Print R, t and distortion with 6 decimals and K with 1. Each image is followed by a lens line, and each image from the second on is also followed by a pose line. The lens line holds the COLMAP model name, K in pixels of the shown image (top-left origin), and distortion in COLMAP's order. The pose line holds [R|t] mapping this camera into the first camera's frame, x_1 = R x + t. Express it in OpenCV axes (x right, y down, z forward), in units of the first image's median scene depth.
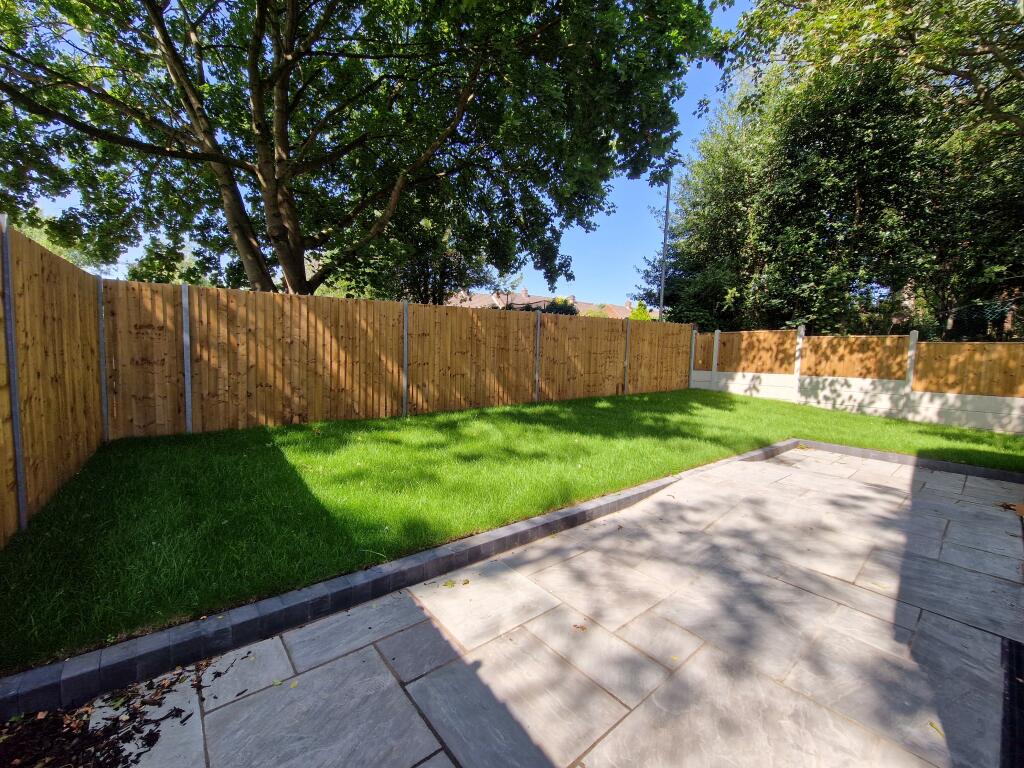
lens RADIAL K [[416.6, 0, 511.8], [0, 416.6, 386.9], [0, 0, 1]] dist [0.000699, -0.000057]
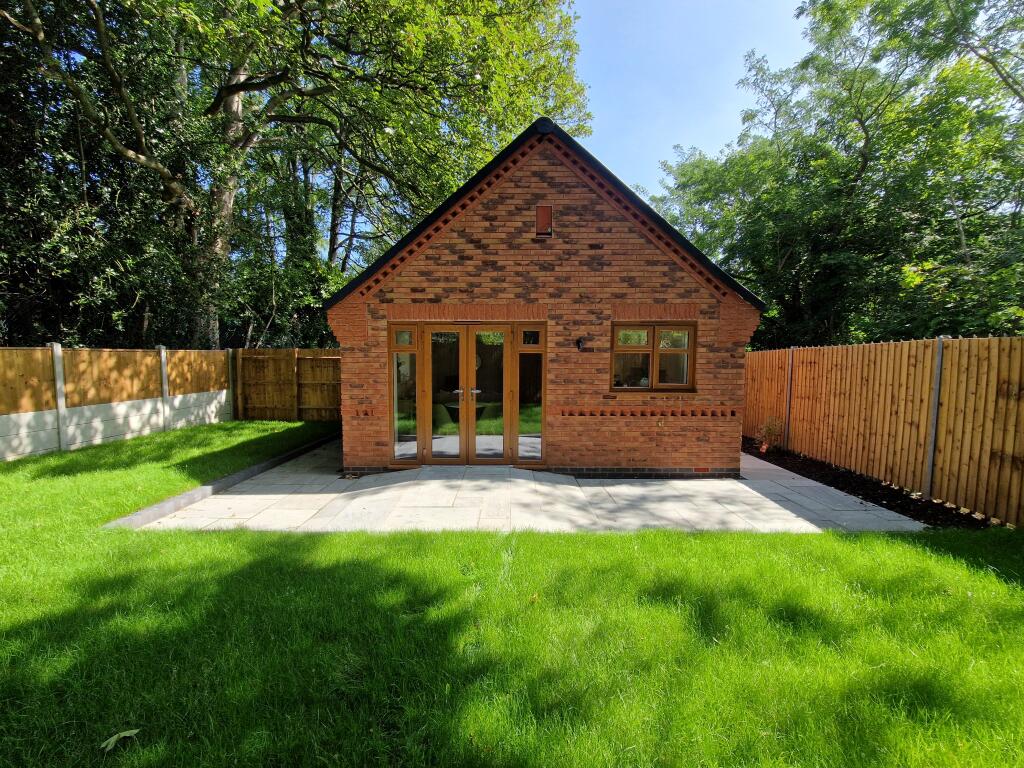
lens RADIAL K [[416.6, 0, 512.5], [0, 416.6, 386.6], [0, 0, 1]] dist [0.000699, -0.000057]
pose [[-0.763594, -0.081247, 0.640565, -0.211486], [0.017507, 0.989082, 0.146321, -0.345116], [-0.645459, 0.122944, -0.753835, 2.545608]]
